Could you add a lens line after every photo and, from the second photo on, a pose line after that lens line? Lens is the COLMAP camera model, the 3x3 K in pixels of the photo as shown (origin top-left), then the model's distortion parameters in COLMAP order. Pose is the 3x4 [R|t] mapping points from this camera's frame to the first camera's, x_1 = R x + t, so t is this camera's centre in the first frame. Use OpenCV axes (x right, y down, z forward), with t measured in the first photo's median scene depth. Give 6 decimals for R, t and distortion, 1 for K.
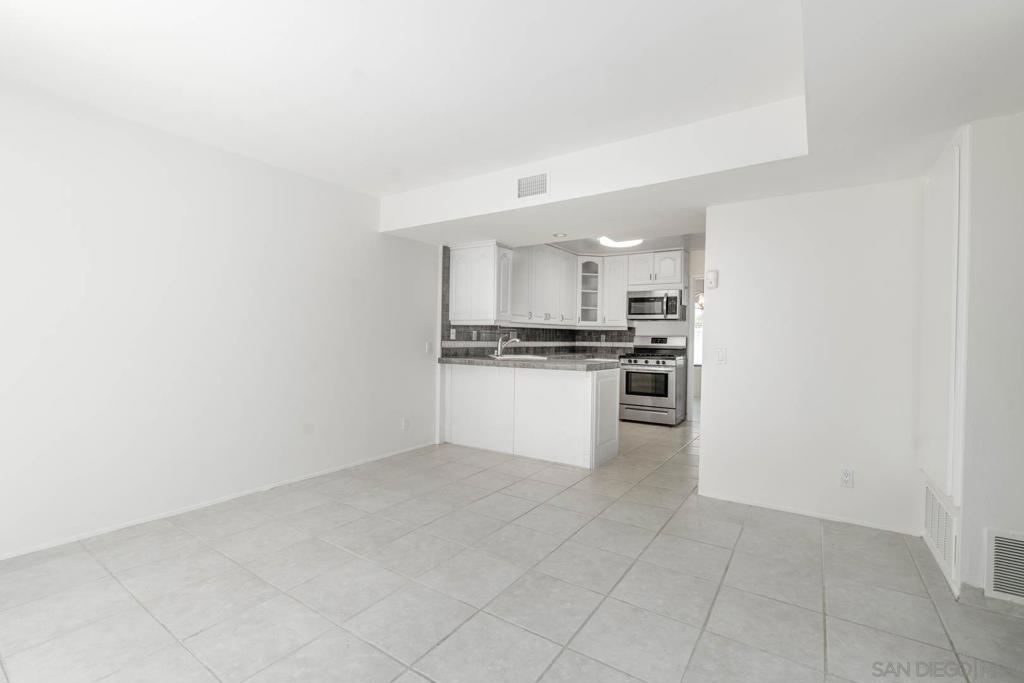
lens RADIAL K [[448.6, 0, 512.0], [0, 448.6, 341.5], [0, 0, 1]] dist [-0.009458, 0.000738]
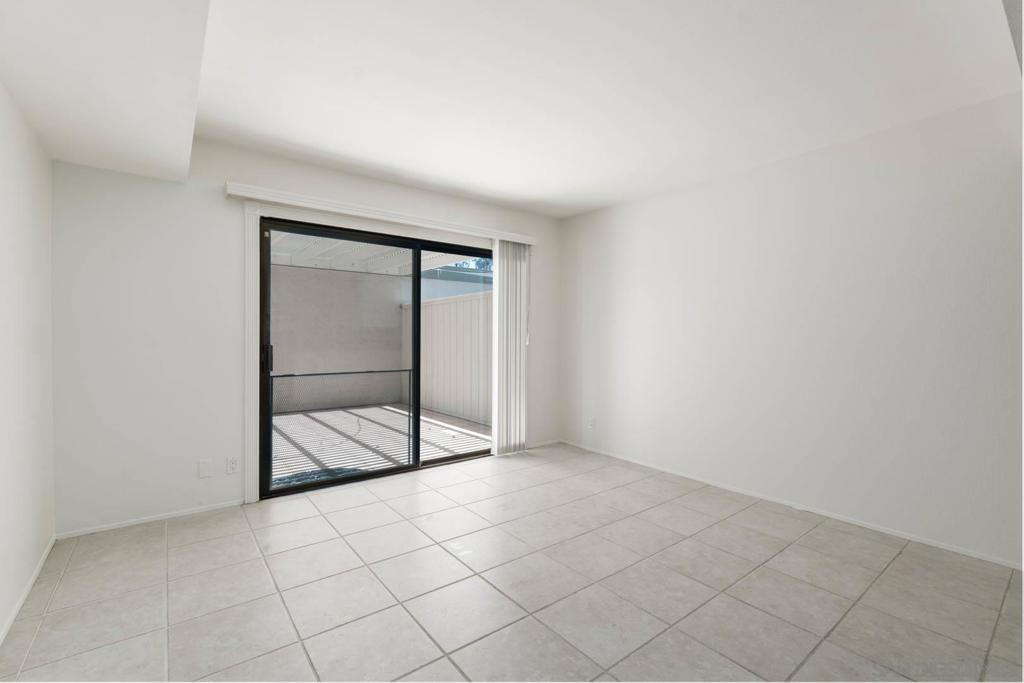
lens RADIAL K [[450.0, 0, 511.1], [0, 450.0, 339.3], [0, 0, 1]] dist [-0.001588, 0.000003]
pose [[-0.306335, -0.006464, -0.951902, 0.264447], [-0.021233, 0.999775, 0.000044, -0.000729], [0.951687, 0.020225, -0.306403, 0.374769]]
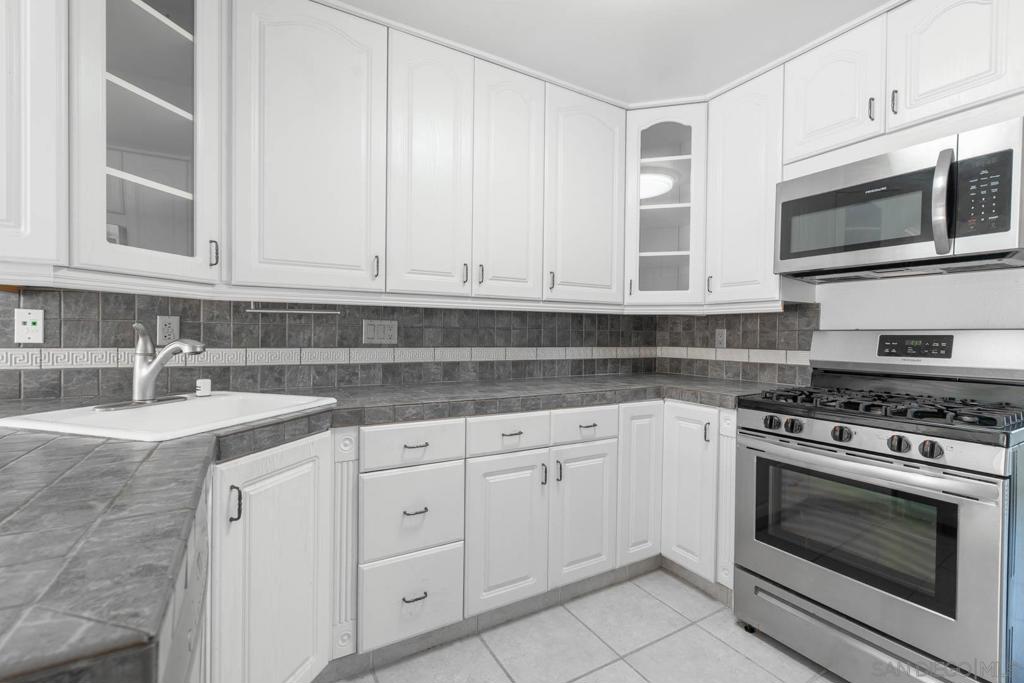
lens RADIAL K [[450.0, 0, 511.1], [0, 450.0, 339.3], [0, 0, 1]] dist [-0.001588, 0.000003]
pose [[0.900878, -0.000845, -0.434072, 0.234189], [-0.001554, 0.999985, -0.005171, -0.004675], [0.434070, 0.005333, 0.900863, 0.671553]]
